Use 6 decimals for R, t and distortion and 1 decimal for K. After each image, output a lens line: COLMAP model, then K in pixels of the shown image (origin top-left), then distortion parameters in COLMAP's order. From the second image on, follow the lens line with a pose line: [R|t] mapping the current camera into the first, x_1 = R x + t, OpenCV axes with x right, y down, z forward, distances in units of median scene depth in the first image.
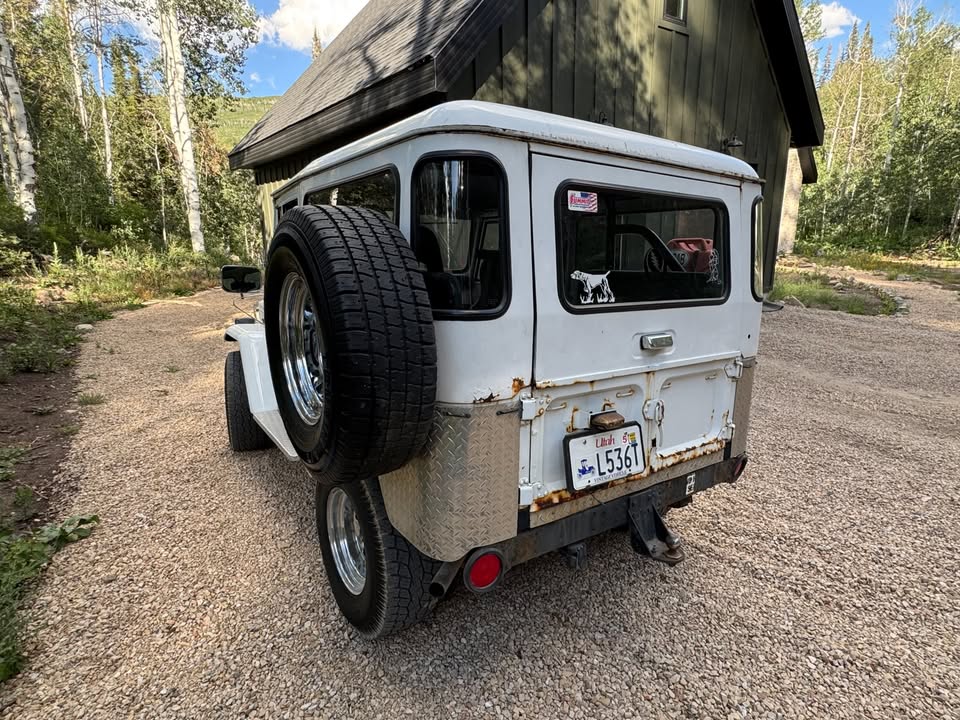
lens RADIAL K [[531.9, 0, 480.0], [0, 531.9, 360.0], [0, 0, 1]] dist [0.000875, -0.000620]
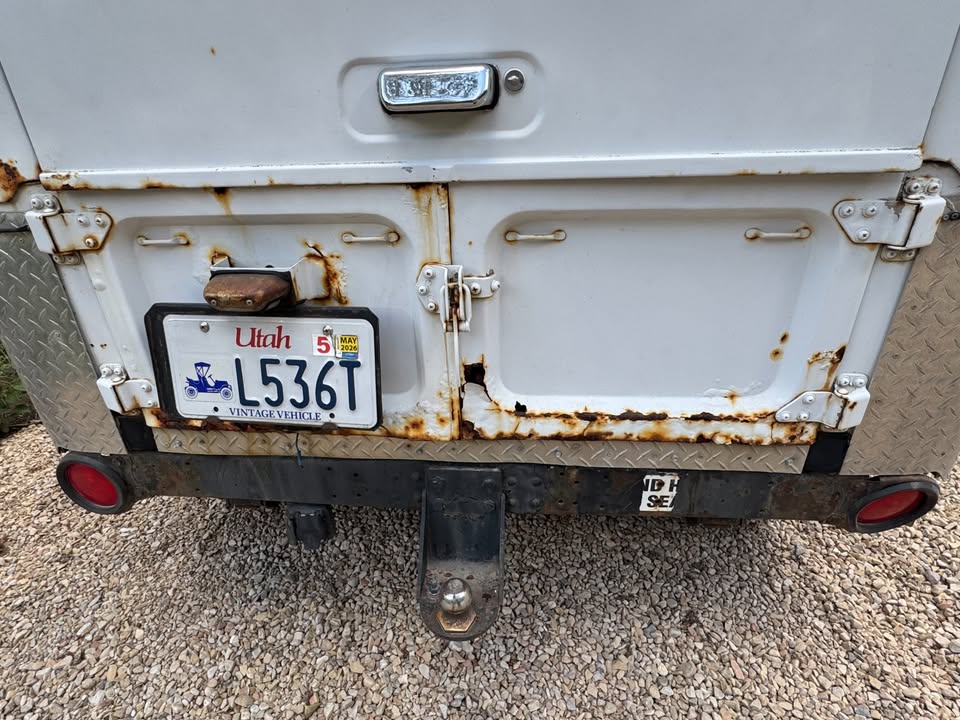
lens RADIAL K [[531.9, 0, 480.0], [0, 531.9, 360.0], [0, 0, 1]] dist [0.000875, -0.000620]
pose [[0.760962, 0.269346, -0.590245, 0.634946], [-0.072679, 0.939417, 0.334984, 0.011194], [0.644713, -0.212012, 0.734436, 0.791776]]
